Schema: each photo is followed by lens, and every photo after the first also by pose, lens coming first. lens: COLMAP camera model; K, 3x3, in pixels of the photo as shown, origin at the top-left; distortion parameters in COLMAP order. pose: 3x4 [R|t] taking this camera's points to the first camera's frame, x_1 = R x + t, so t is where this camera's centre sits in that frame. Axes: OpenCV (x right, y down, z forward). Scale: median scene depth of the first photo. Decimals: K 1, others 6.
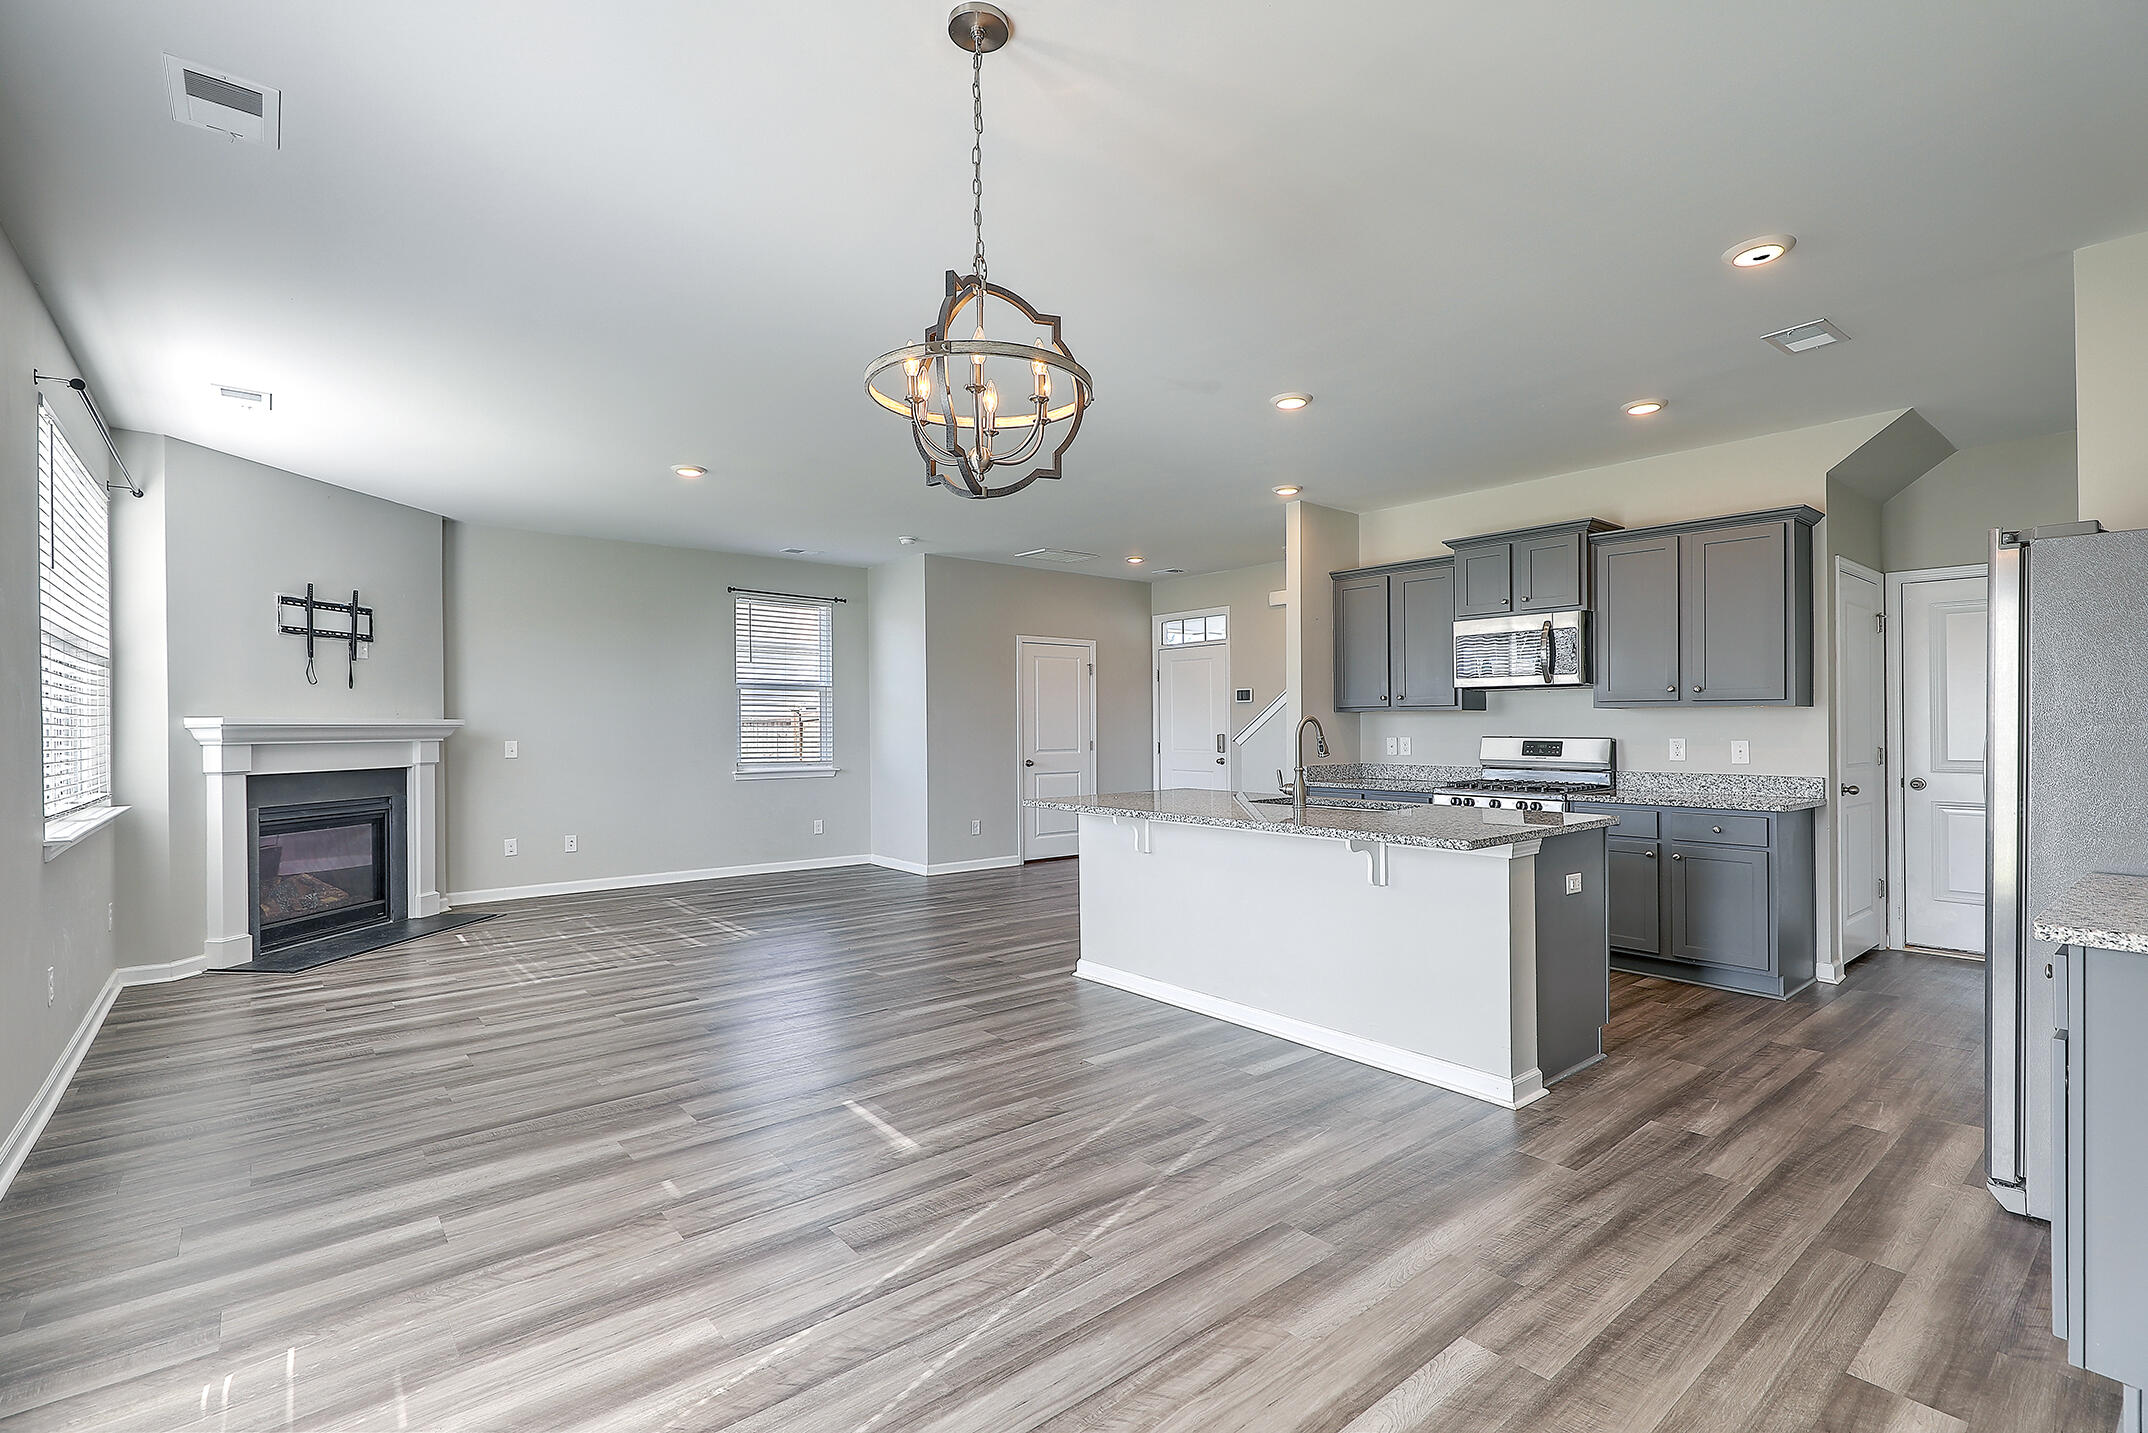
lens RADIAL K [[987.2, 0, 1079.4], [0, 987.2, 727.7], [0, 0, 1]] dist [0.000558, -0.000417]
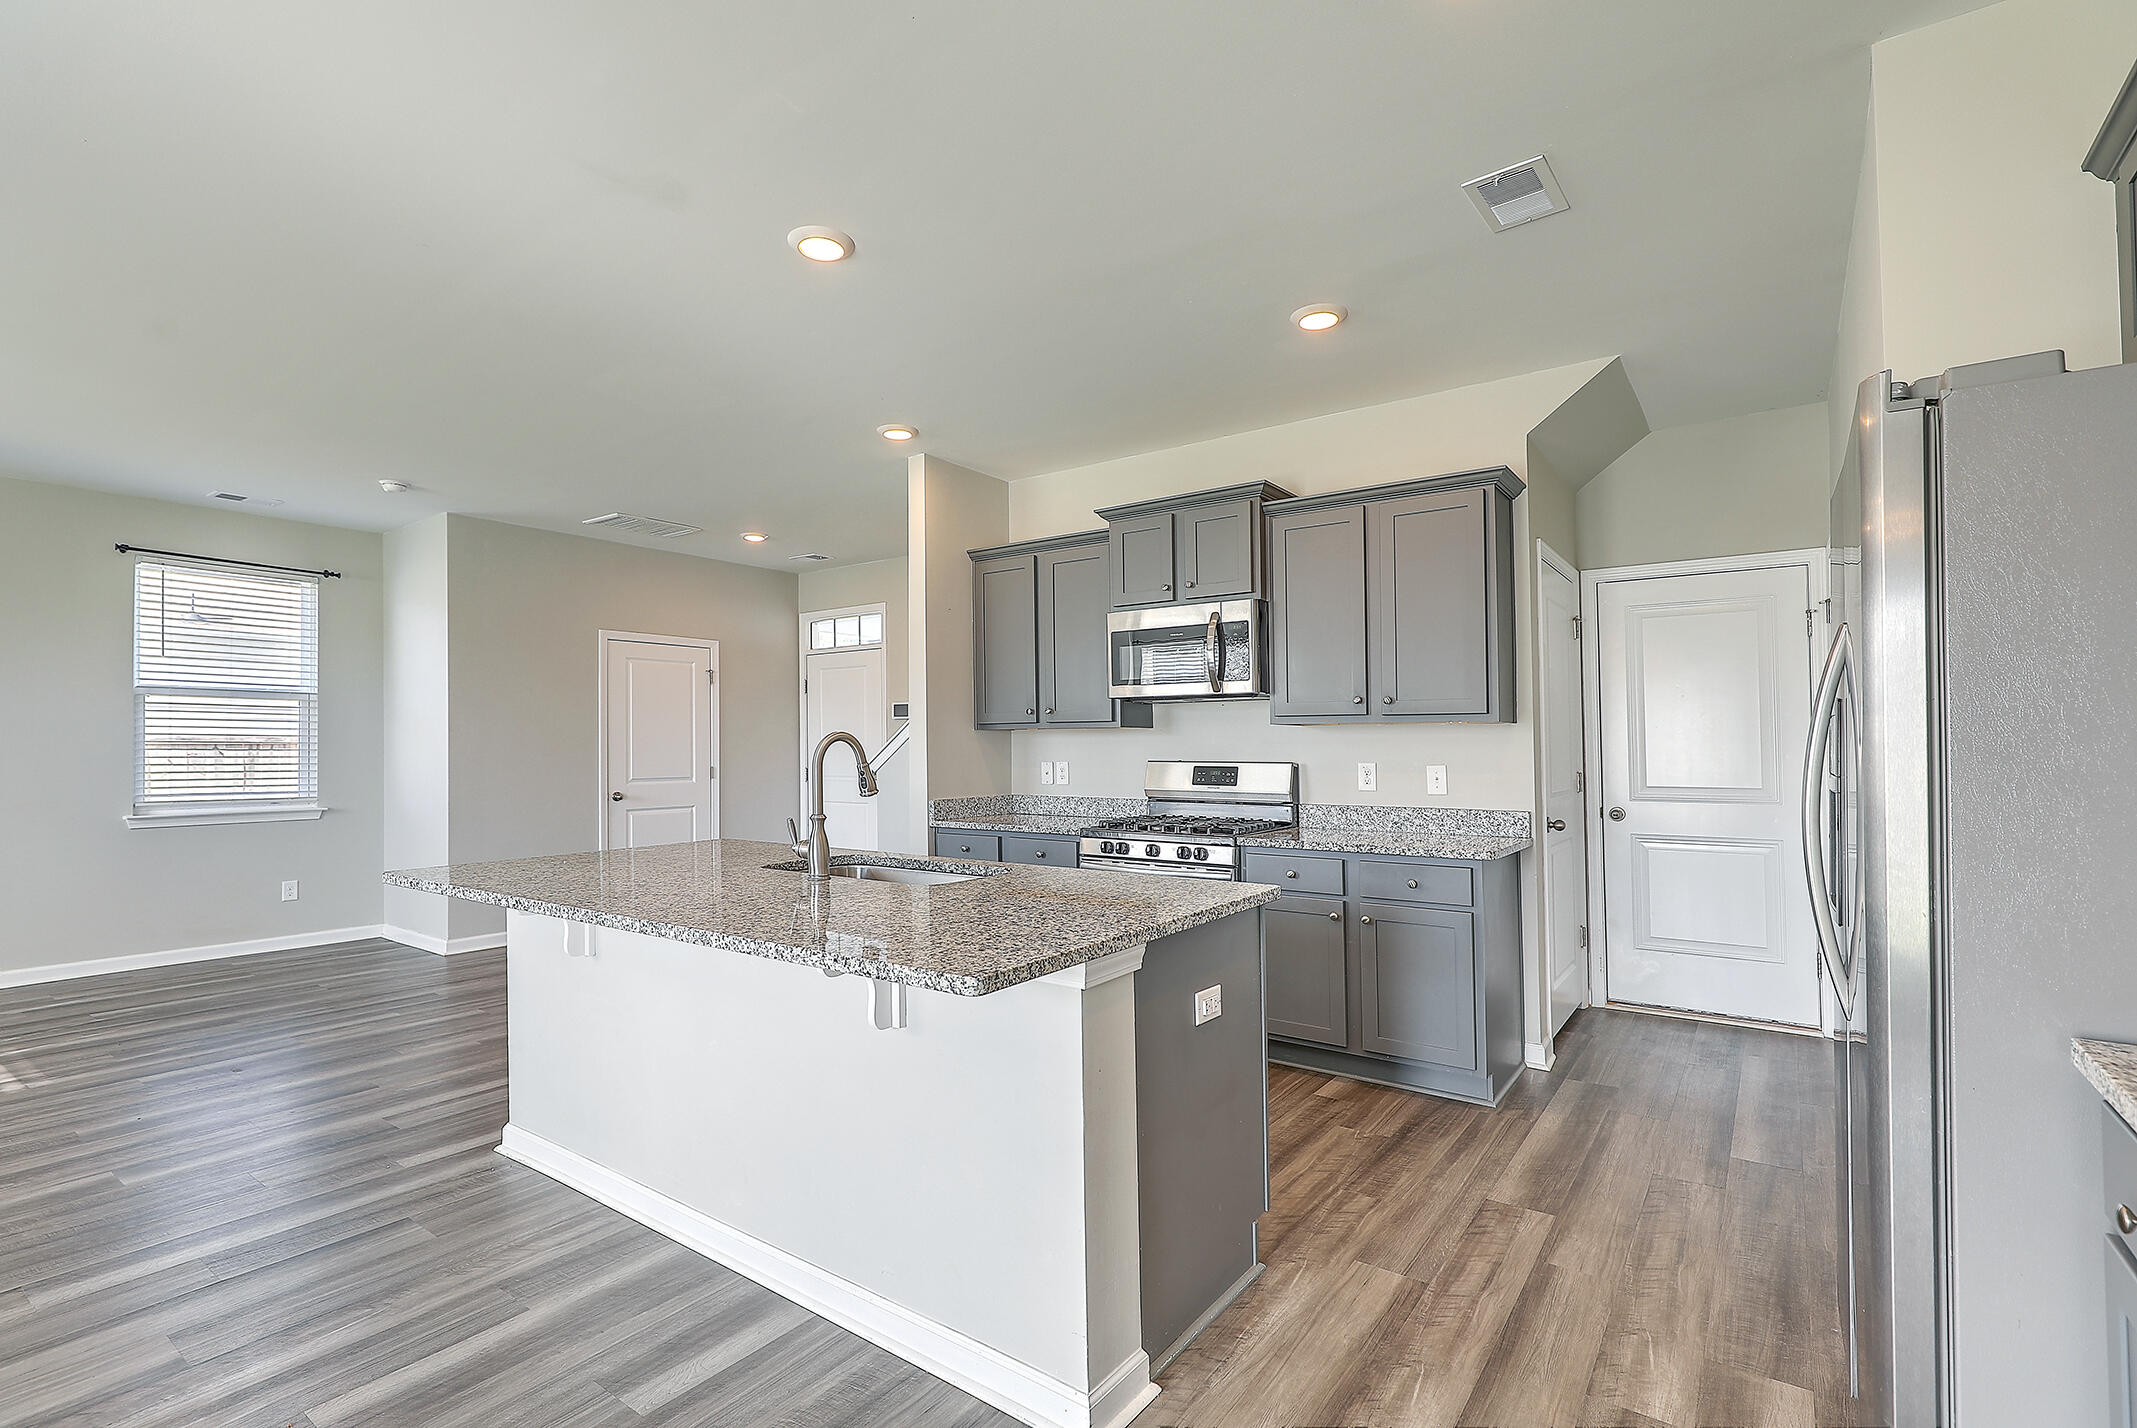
lens RADIAL K [[994.6, 0, 1068.5], [0, 994.6, 714.0], [0, 0, 1]] dist [0.000592, 0.000336]
pose [[0.970446, 0.006875, 0.241220, 0.184614], [0.001530, 0.999399, -0.034641, -0.001233], [-0.241313, 0.033987, 0.969852, 0.288168]]
